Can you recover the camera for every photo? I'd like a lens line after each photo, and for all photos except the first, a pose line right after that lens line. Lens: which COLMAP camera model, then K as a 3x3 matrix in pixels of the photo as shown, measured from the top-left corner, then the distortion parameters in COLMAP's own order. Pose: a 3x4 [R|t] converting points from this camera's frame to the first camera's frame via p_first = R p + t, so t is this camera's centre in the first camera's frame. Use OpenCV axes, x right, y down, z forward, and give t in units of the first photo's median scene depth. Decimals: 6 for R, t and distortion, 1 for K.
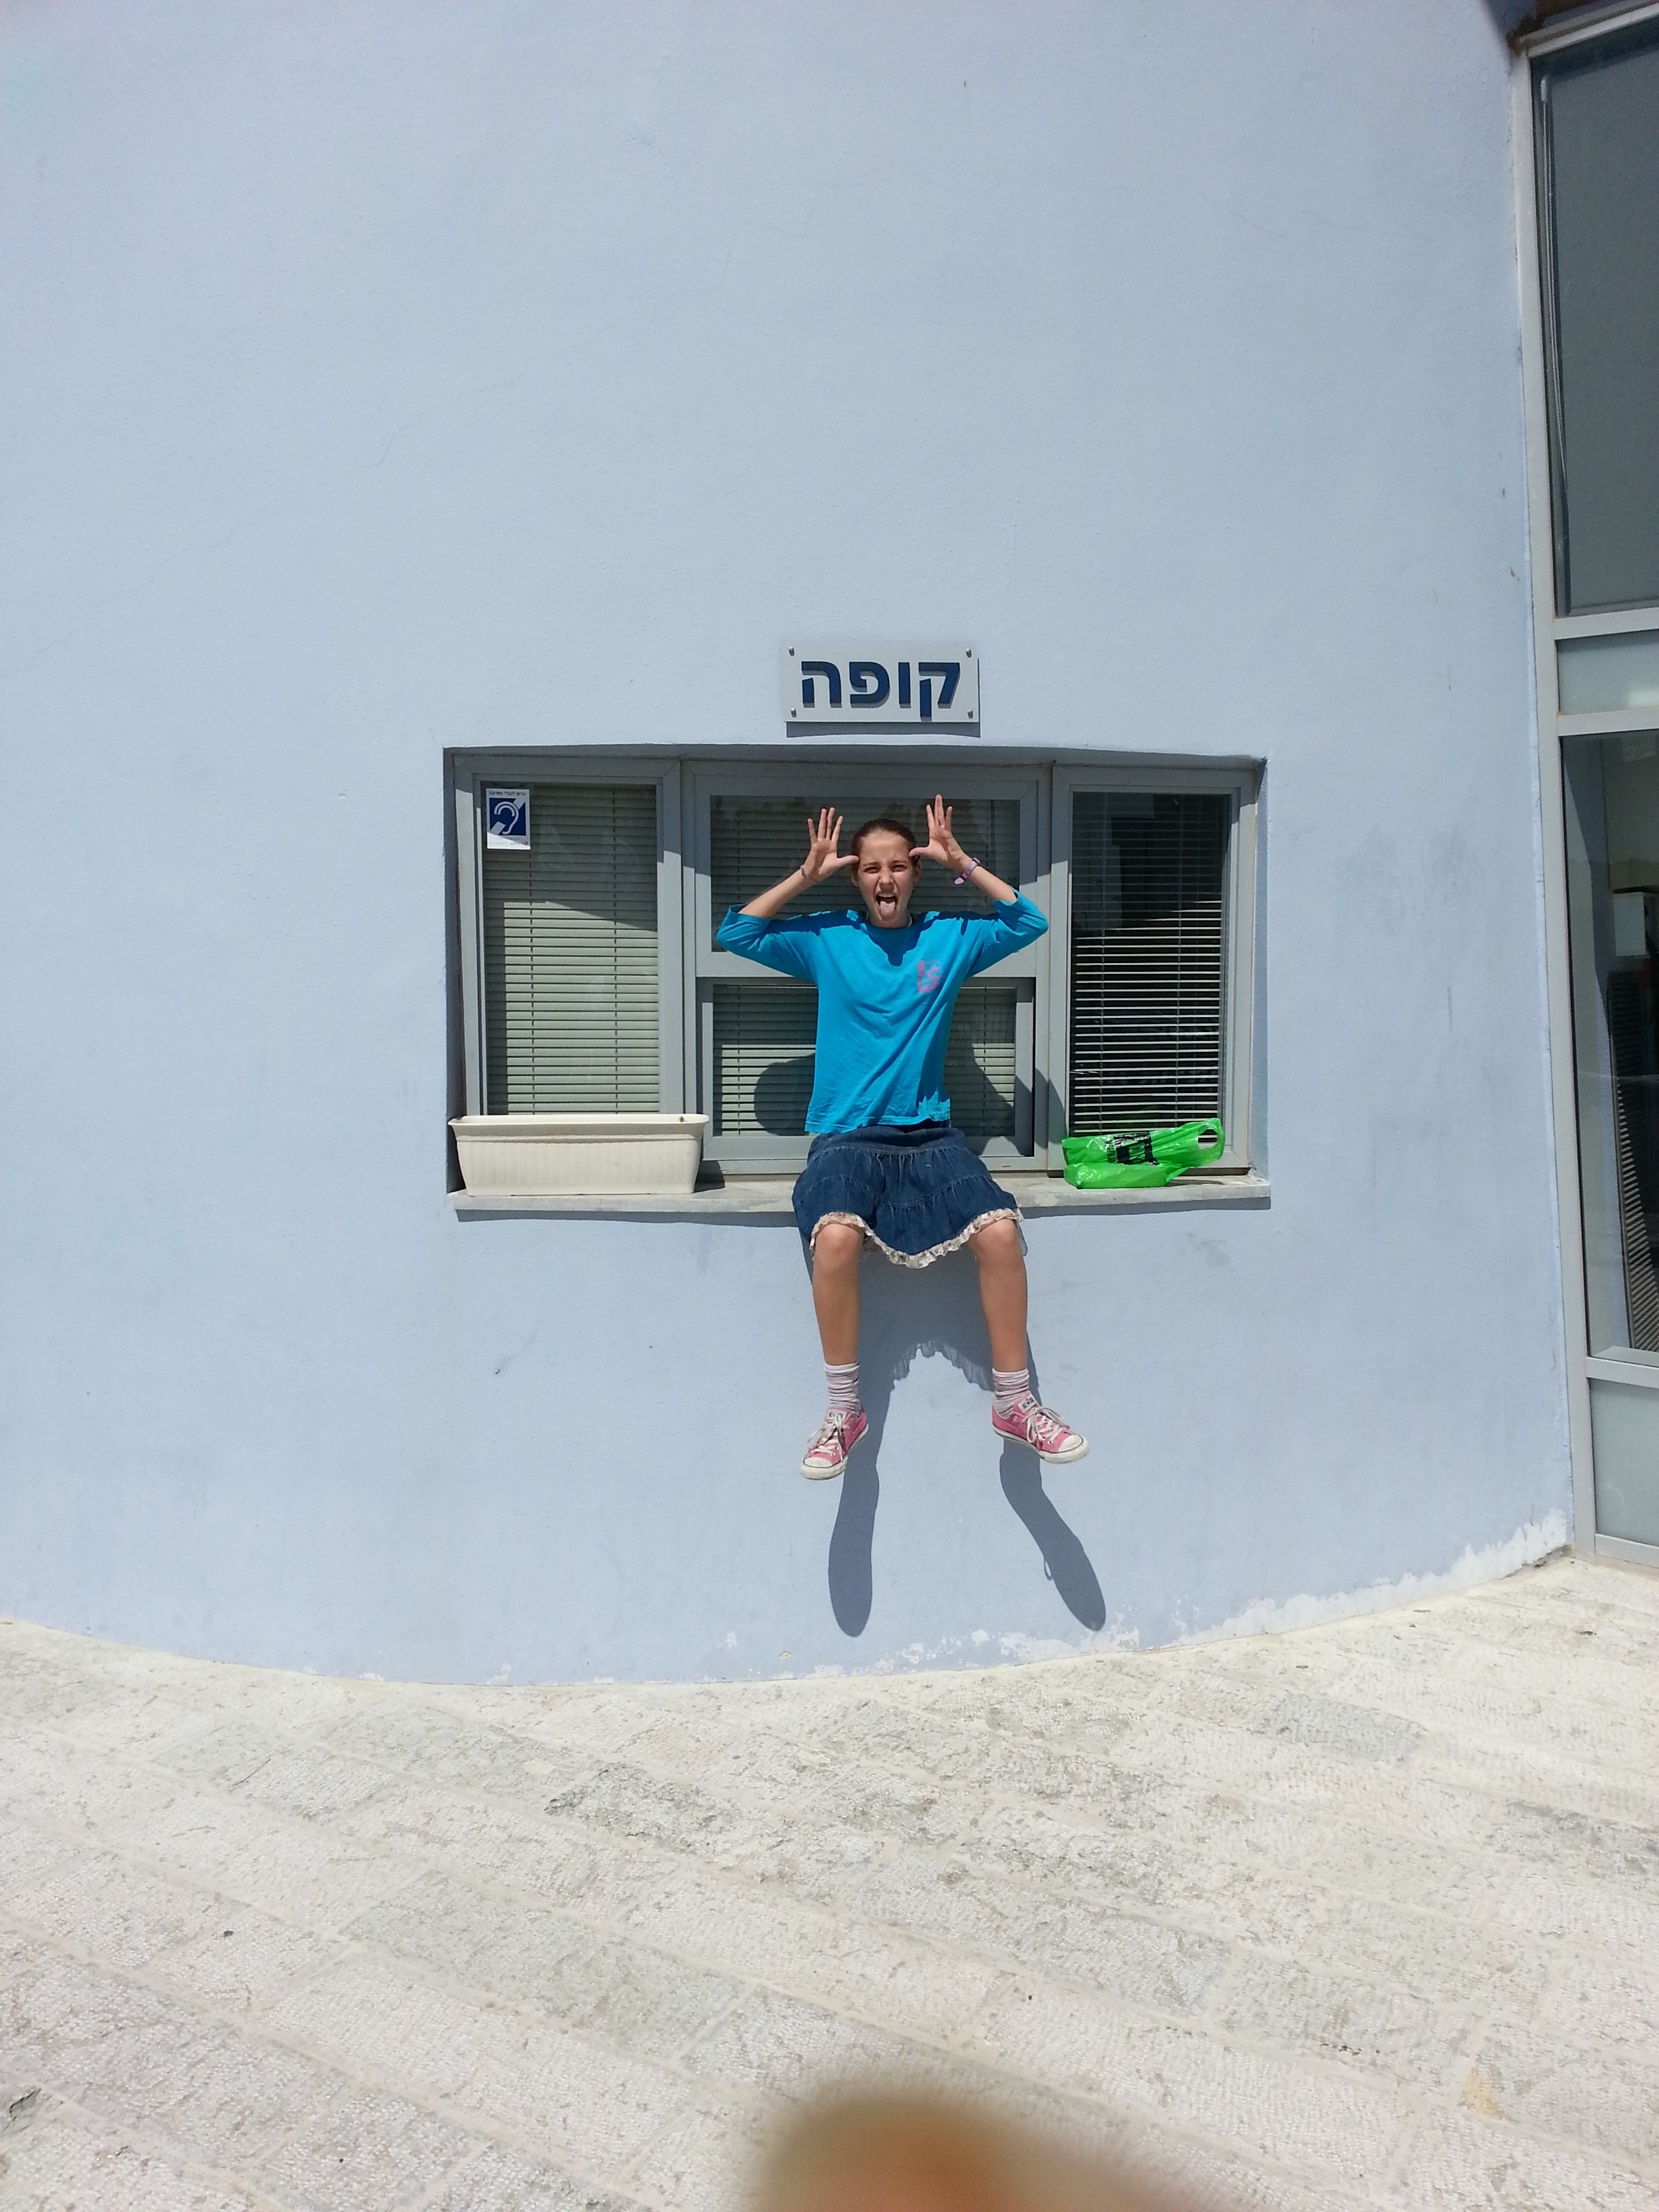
lens RADIAL K [[1815.1, 0, 817.4], [0, 1815.1, 1106.1], [0, 0, 1]] dist [0.011301, 0.003078]
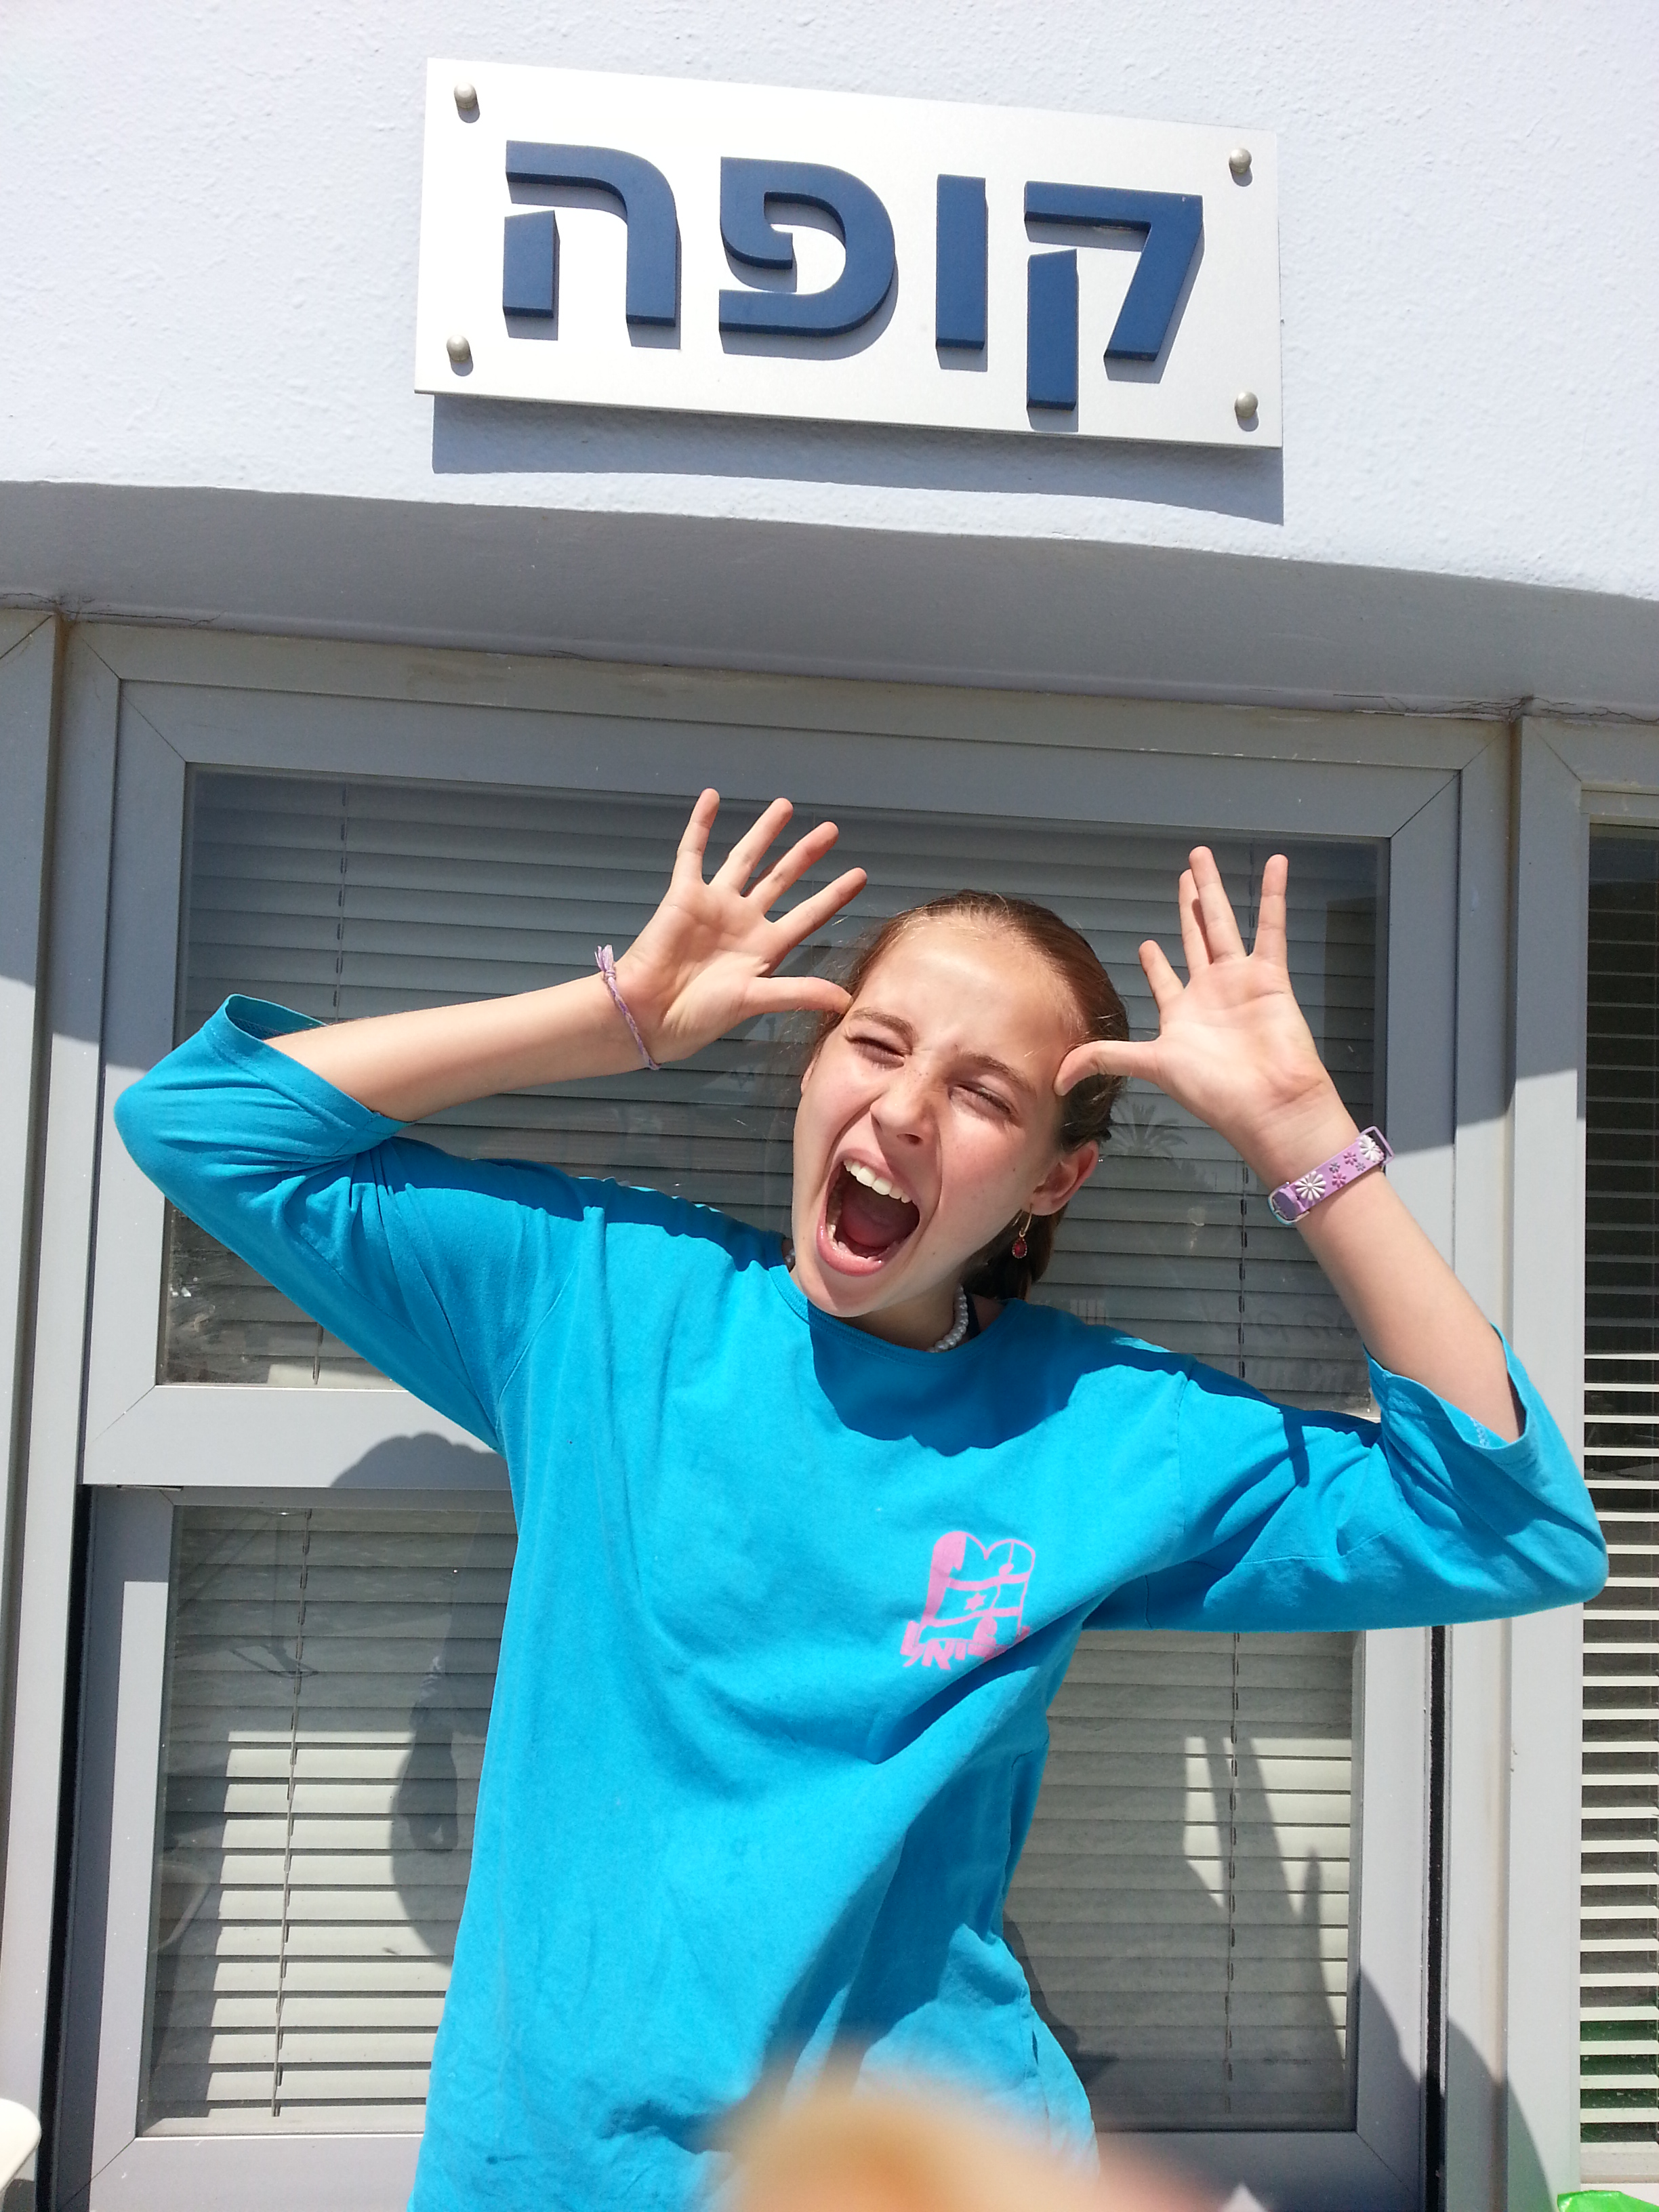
lens RADIAL K [[1815.1, 0, 817.4], [0, 1815.1, 1106.1], [0, 0, 1]] dist [0.011301, 0.003078]
pose [[0.998494, 0.031418, -0.044978, 0.041913], [-0.037620, 0.988797, -0.144445, -0.090662], [0.039935, 0.145919, 0.988490, 0.760003]]
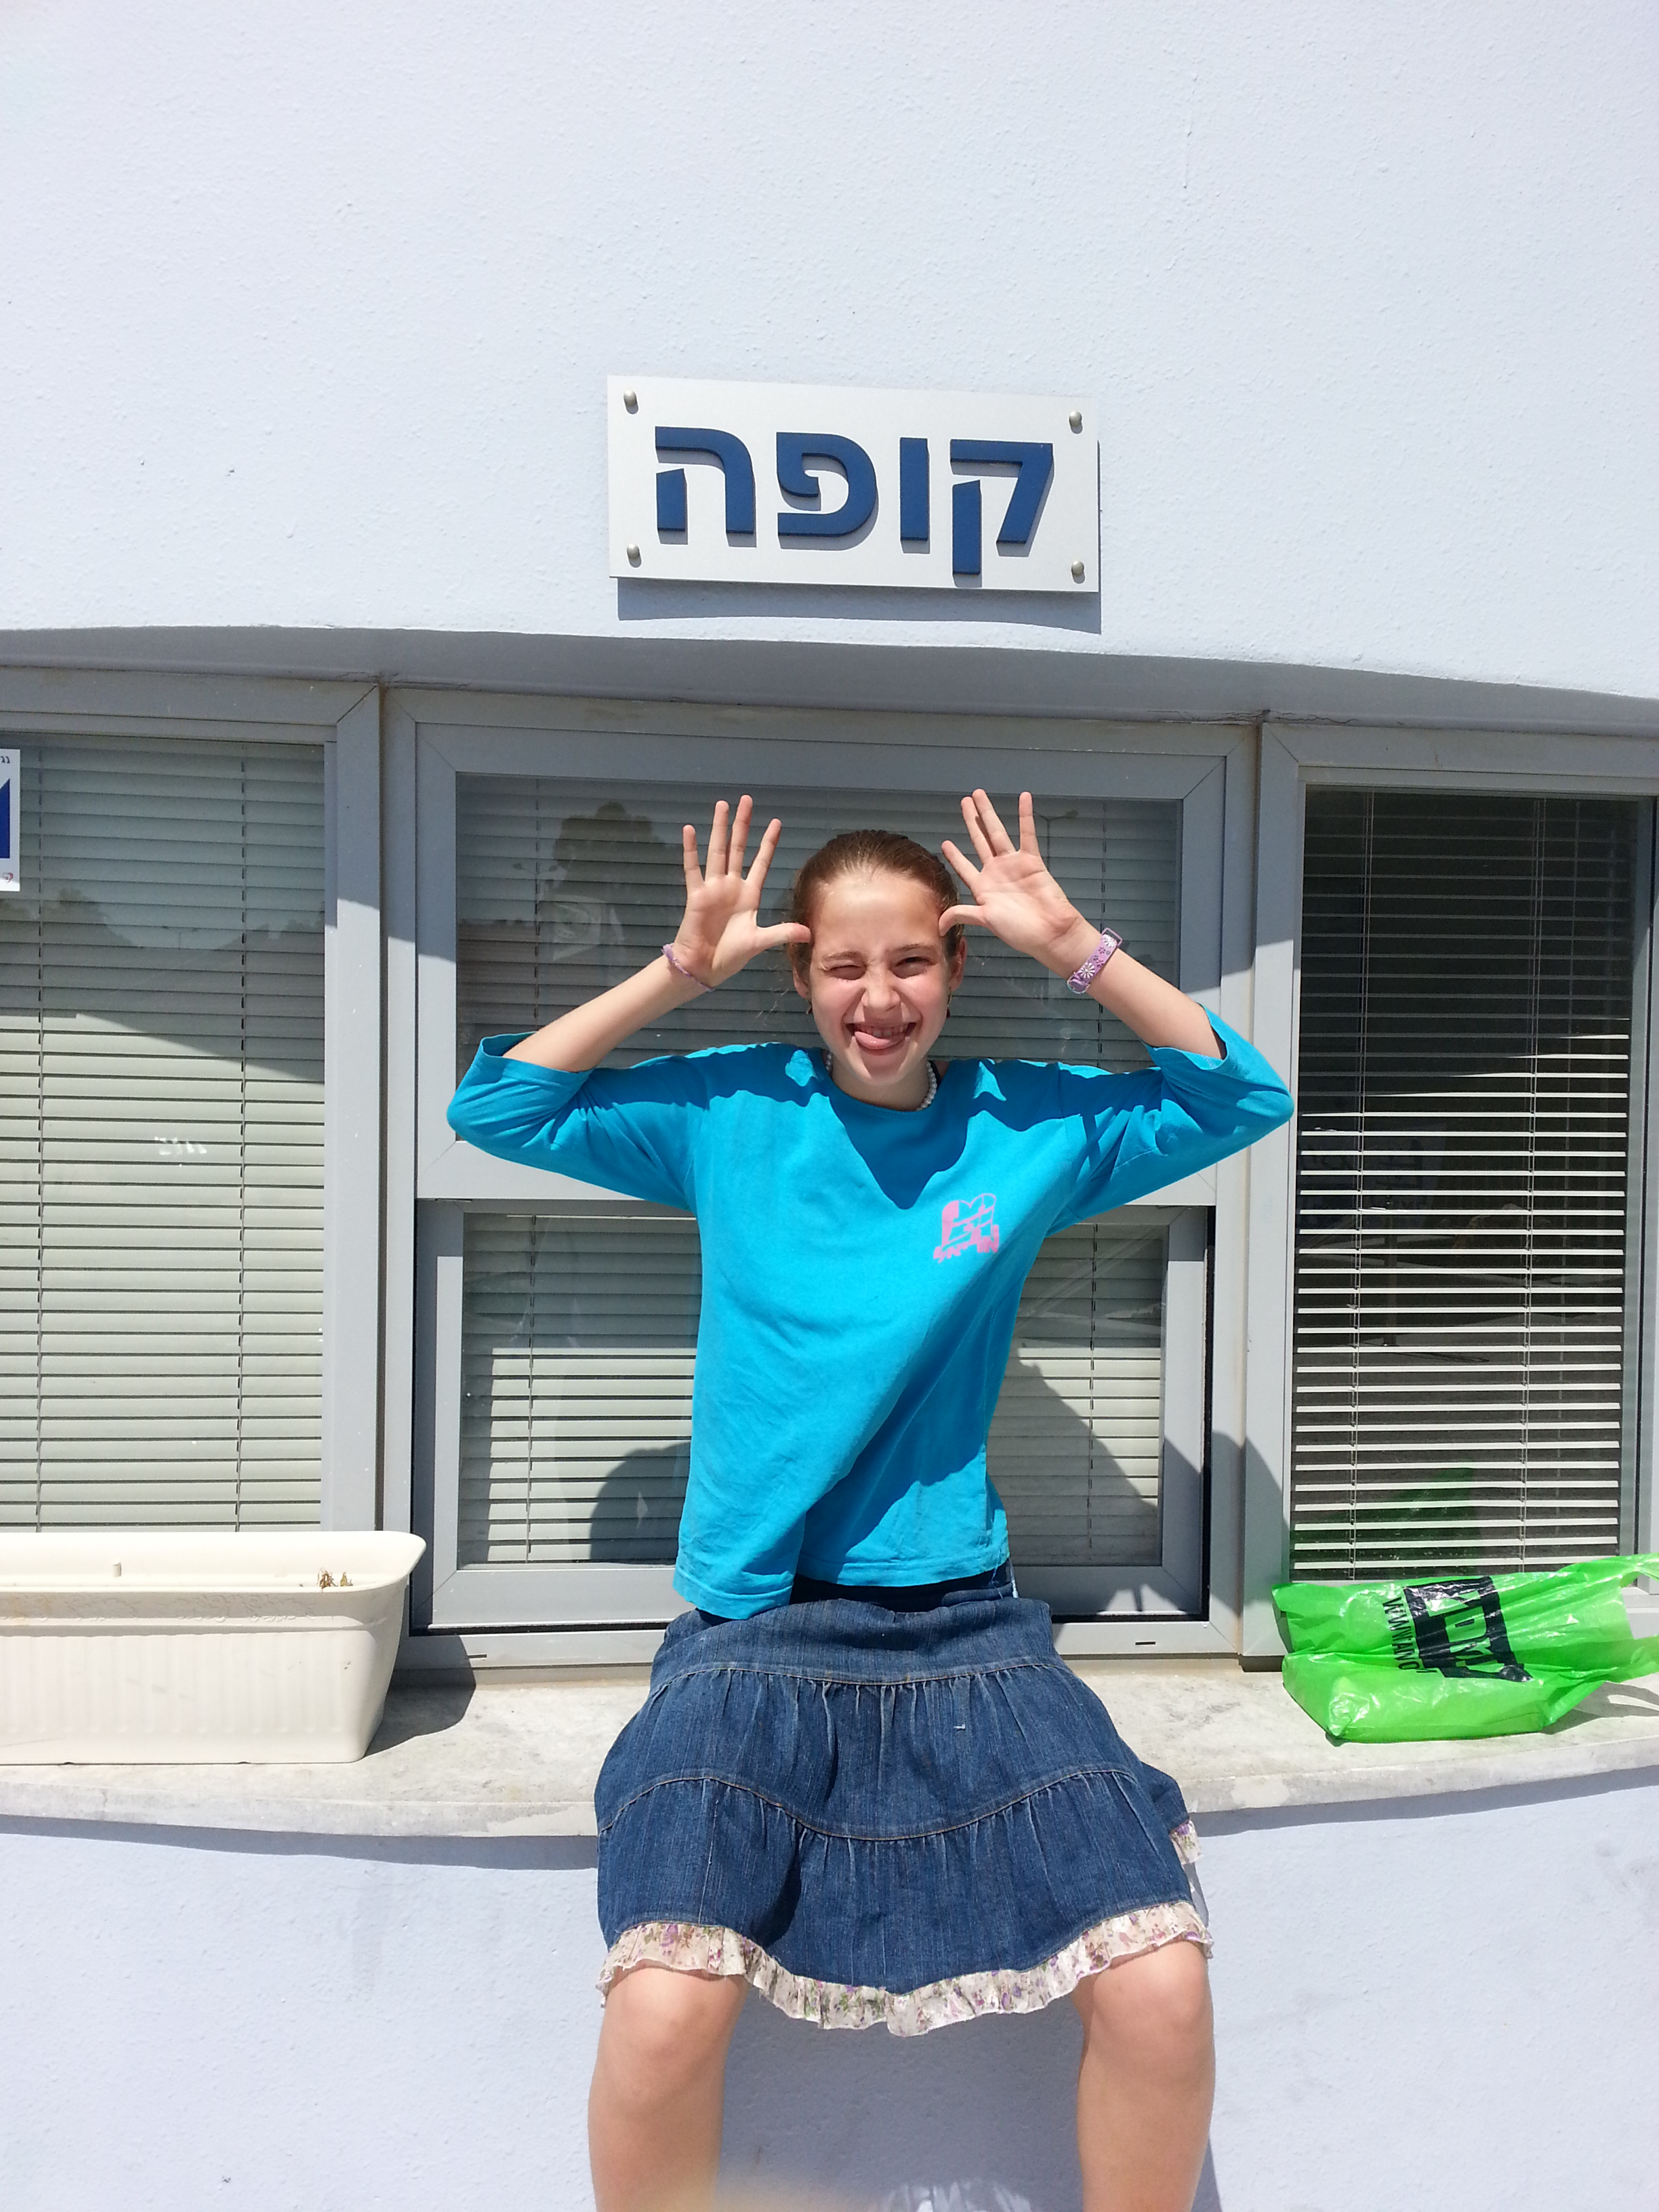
lens RADIAL K [[1821.2, 0, 829.5], [0, 1821.2, 1106.0], [0, 0, 1]] dist [0.070937, -0.000097]
pose [[0.999503, 0.016545, -0.026826, 0.040824], [-0.018066, 0.998182, -0.057492, -0.070515], [0.025826, 0.057948, 0.997985, 0.580580]]
